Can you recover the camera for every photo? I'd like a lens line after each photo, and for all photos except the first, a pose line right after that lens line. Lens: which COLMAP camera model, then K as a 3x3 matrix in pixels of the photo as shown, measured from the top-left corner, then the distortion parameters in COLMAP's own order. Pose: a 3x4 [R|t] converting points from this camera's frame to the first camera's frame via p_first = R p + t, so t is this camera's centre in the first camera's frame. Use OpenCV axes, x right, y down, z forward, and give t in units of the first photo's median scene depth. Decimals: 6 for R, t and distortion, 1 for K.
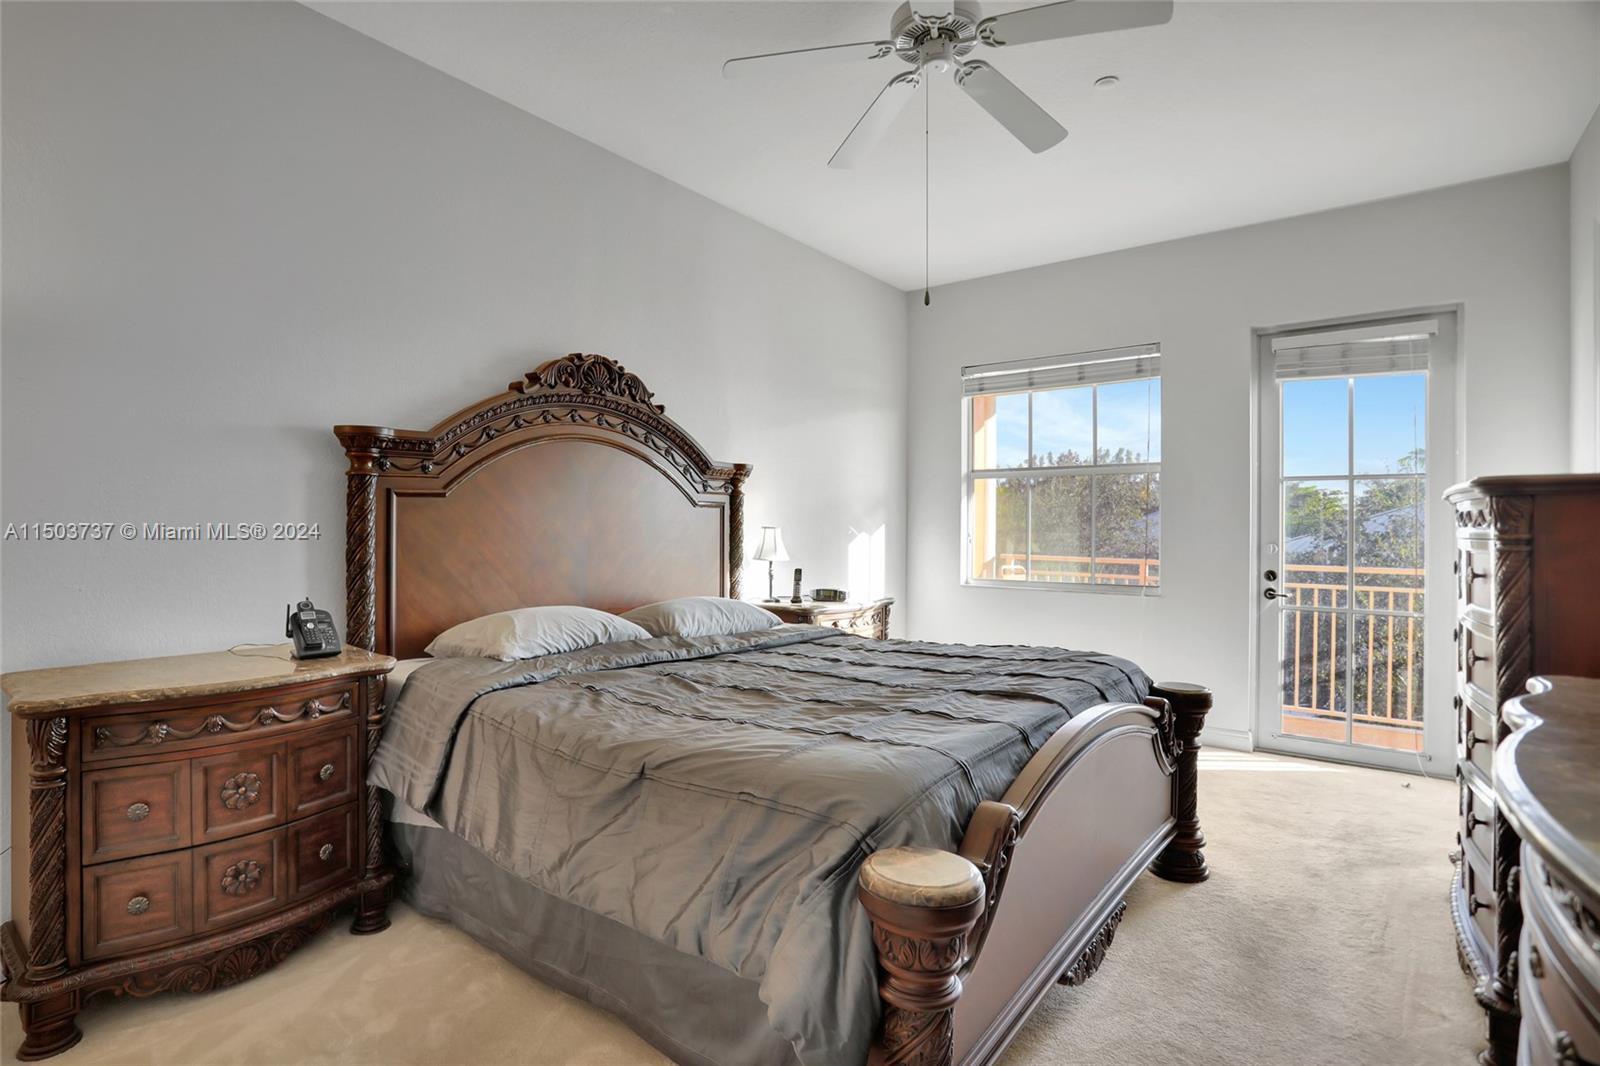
lens RADIAL K [[797.0, 0, 766.7], [0, 797.0, 537.6], [0, 0, 1]] dist [-0.086158, 0.055825]
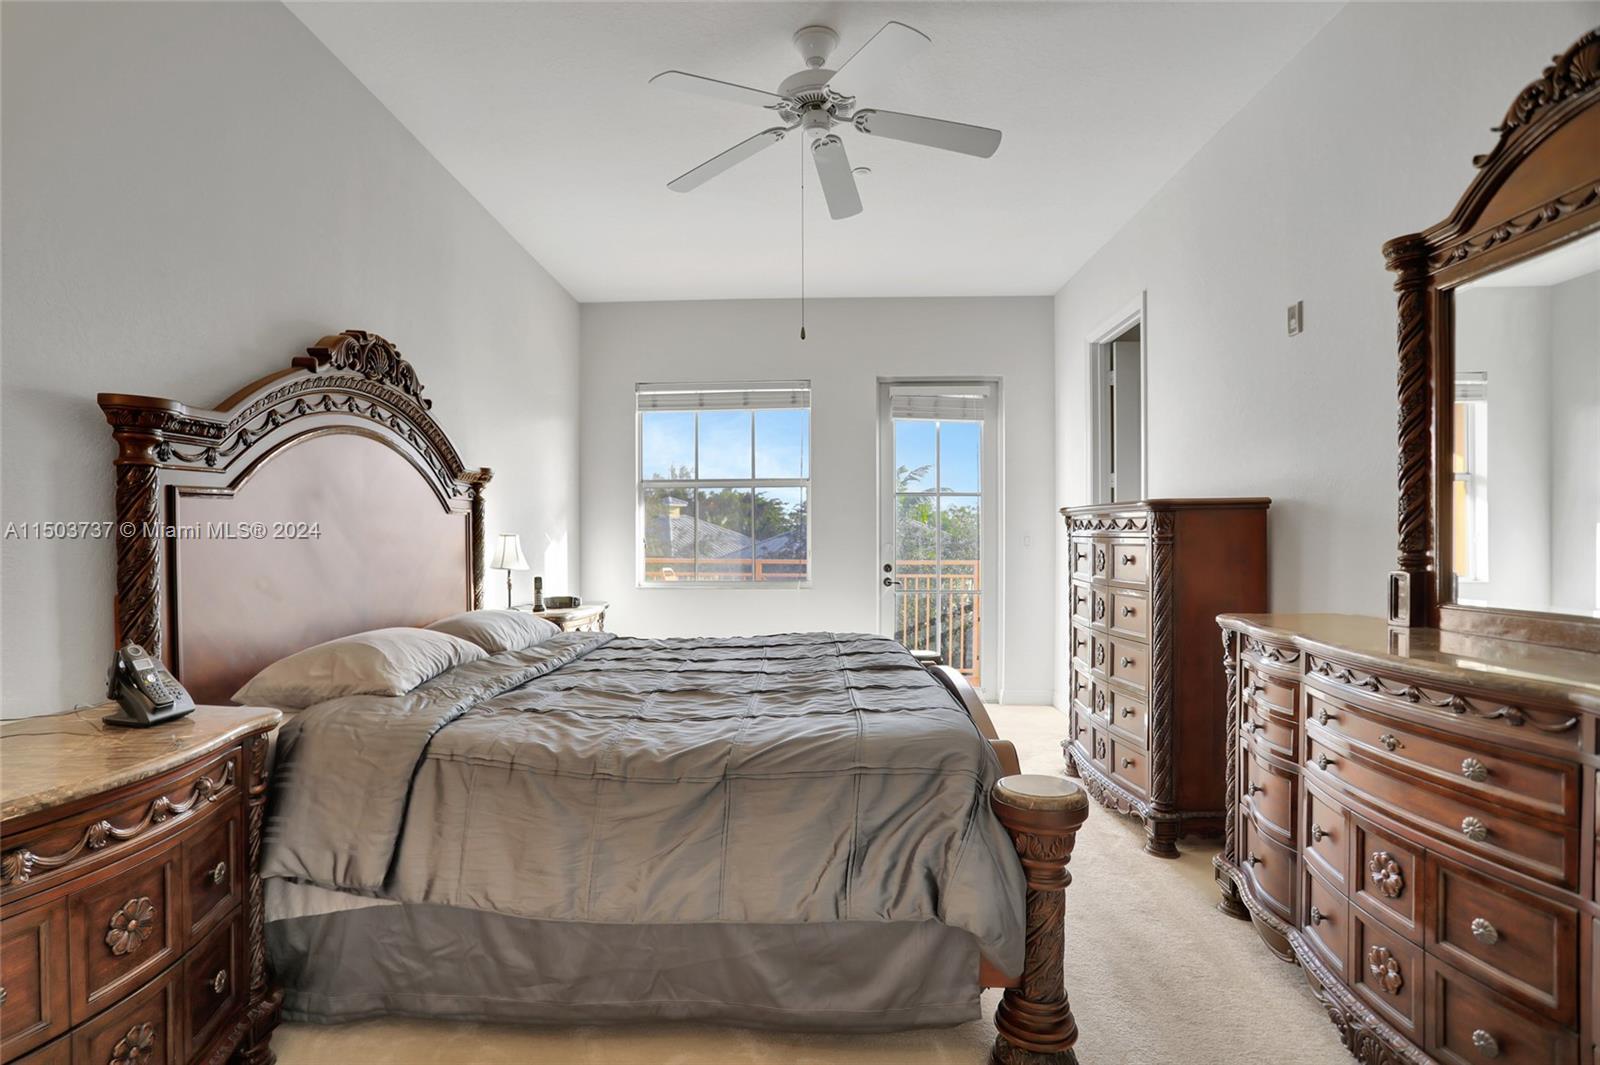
lens RADIAL K [[773.5, 0, 768.3], [0, 773.5, 552.3], [0, 0, 1]] dist [-0.060191, 0.026800]
pose [[0.815500, -0.021401, 0.578362, -0.370142], [0.015437, 0.999765, 0.015228, -0.002013], [-0.578552, -0.003490, 0.815638, 0.084923]]
